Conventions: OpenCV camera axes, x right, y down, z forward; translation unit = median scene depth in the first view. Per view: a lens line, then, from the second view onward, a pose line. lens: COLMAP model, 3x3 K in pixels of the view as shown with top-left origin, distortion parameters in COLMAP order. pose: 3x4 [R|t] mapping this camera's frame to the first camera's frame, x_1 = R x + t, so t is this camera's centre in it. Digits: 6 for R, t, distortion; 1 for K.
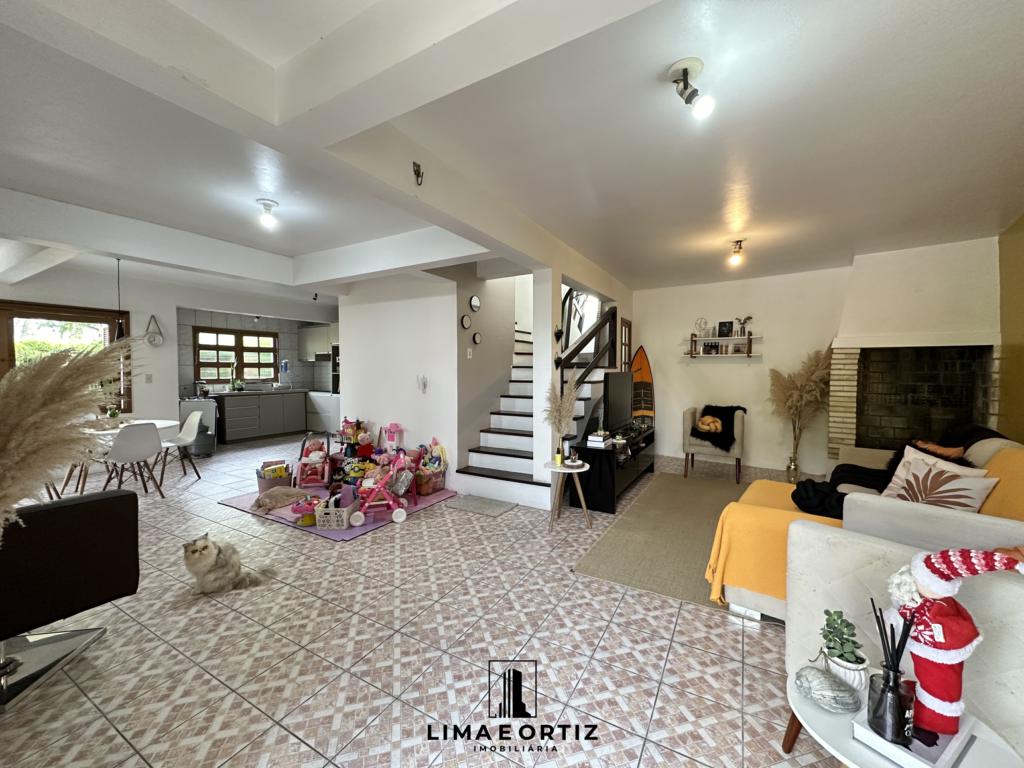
lens RADIAL K [[406.4, 0, 521.1], [0, 406.4, 375.0], [0, 0, 1]] dist [-0.004916, 0.001081]
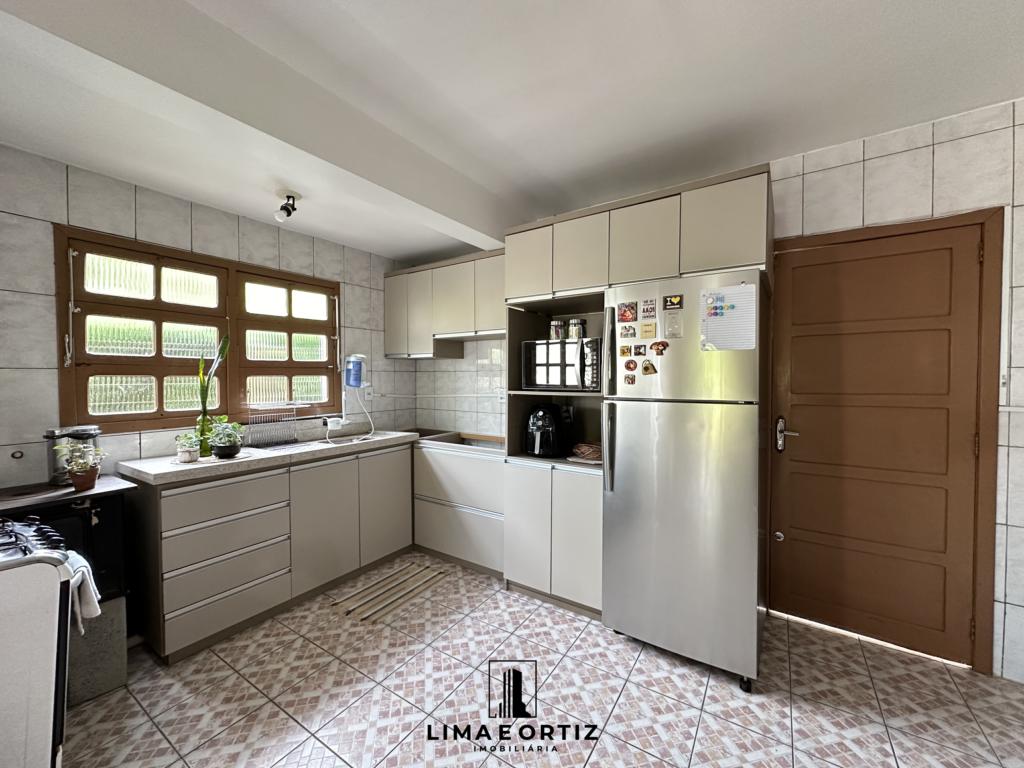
lens RADIAL K [[406.4, 0, 507.2], [0, 406.4, 383.0], [0, 0, 1]] dist [-0.004916, 0.001081]
pose [[0.995917, -0.003134, -0.090223, -0.461809], [0.003121, 0.999995, -0.000287, -0.011999], [0.090224, 0.000004, 0.995922, 0.721142]]
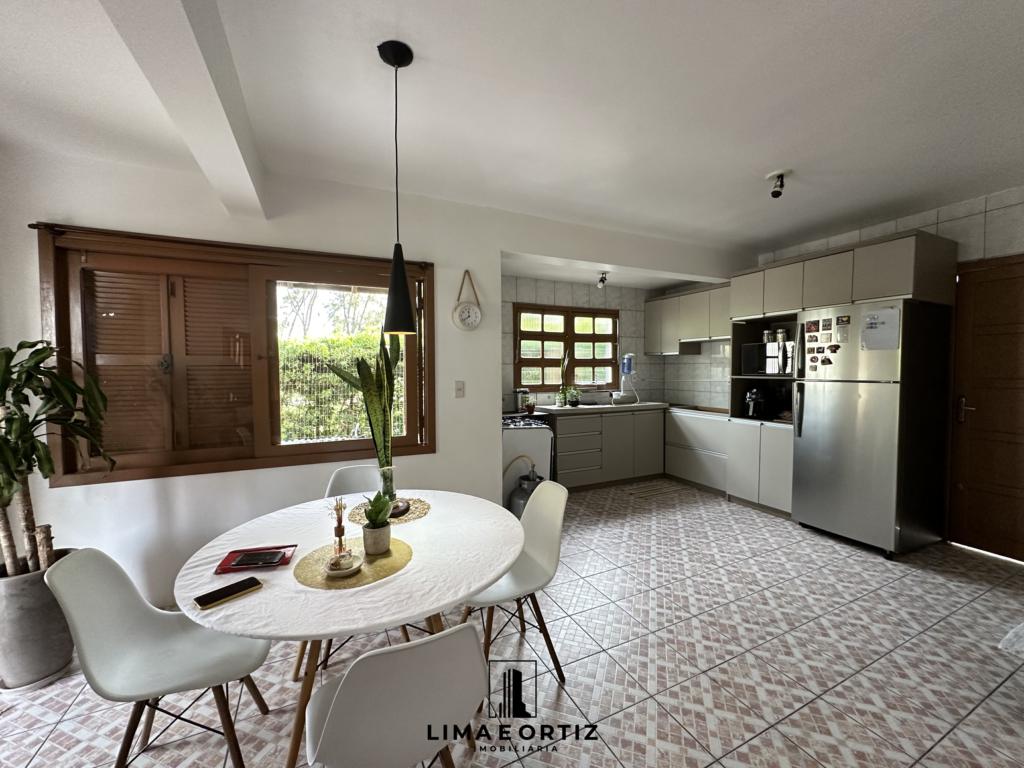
lens RADIAL K [[406.4, 0, 515.8], [0, 406.4, 380.2], [0, 0, 1]] dist [-0.004916, 0.001081]
pose [[0.813224, 0.010883, -0.581850, -0.410208], [-0.001926, 0.999870, 0.016009, -0.007659], [0.581948, -0.011899, 0.813139, 0.453667]]
